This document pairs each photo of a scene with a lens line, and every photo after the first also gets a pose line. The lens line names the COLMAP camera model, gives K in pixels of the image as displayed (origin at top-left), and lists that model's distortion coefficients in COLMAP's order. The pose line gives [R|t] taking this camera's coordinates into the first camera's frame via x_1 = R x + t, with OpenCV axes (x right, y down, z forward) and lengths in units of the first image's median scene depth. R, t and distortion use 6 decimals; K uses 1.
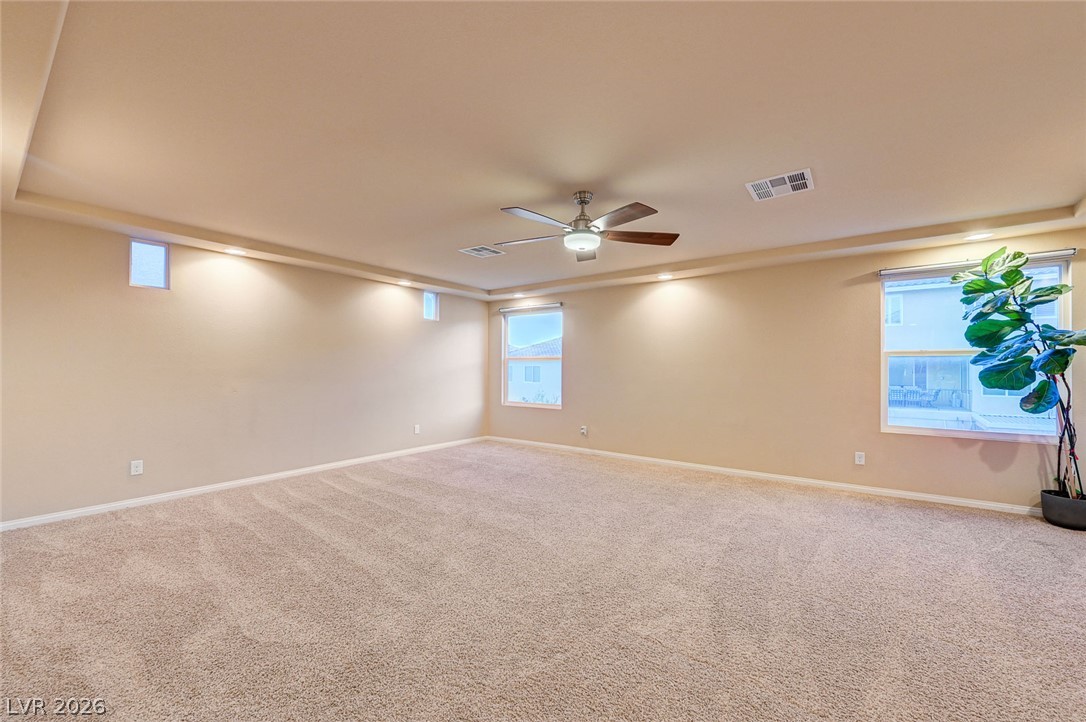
lens RADIAL K [[425.1, 0, 550.9], [0, 425.1, 364.2], [0, 0, 1]] dist [-0.000096, -0.000016]
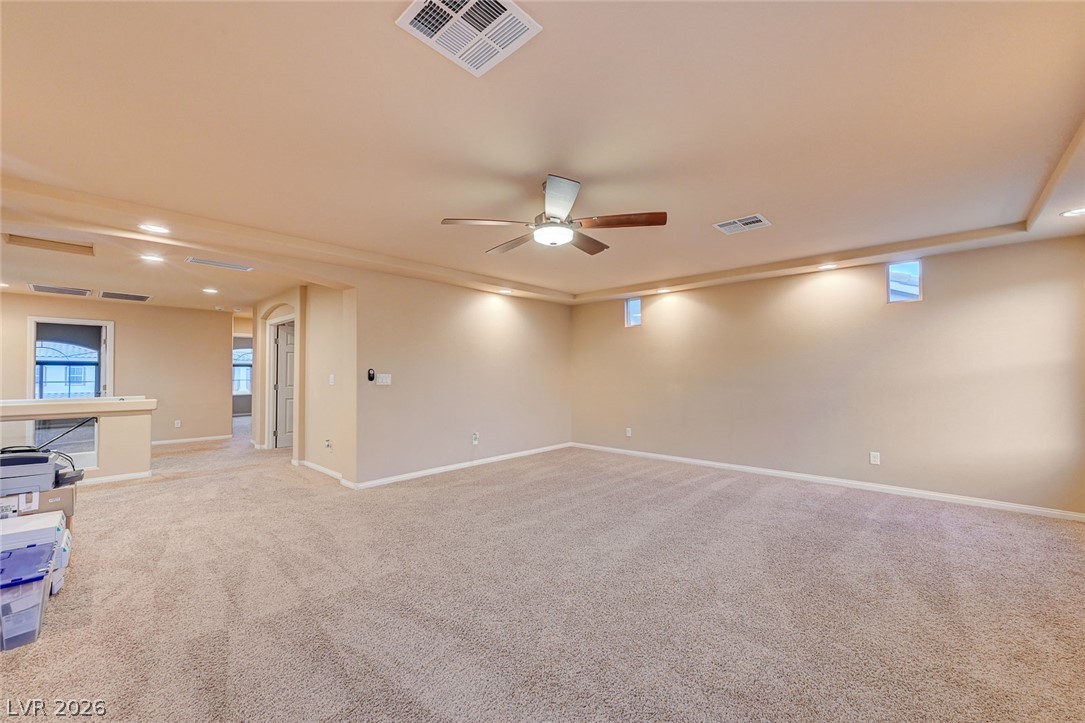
lens RADIAL K [[424.7, 0, 550.3], [0, 424.7, 364.7], [0, 0, 1]] dist [-0.000096, -0.000016]
pose [[-0.108768, -0.017390, -0.993915, 0.729456], [0.010199, 0.999775, -0.018609, 0.001401], [0.994015, -0.012161, -0.108567, 0.825323]]
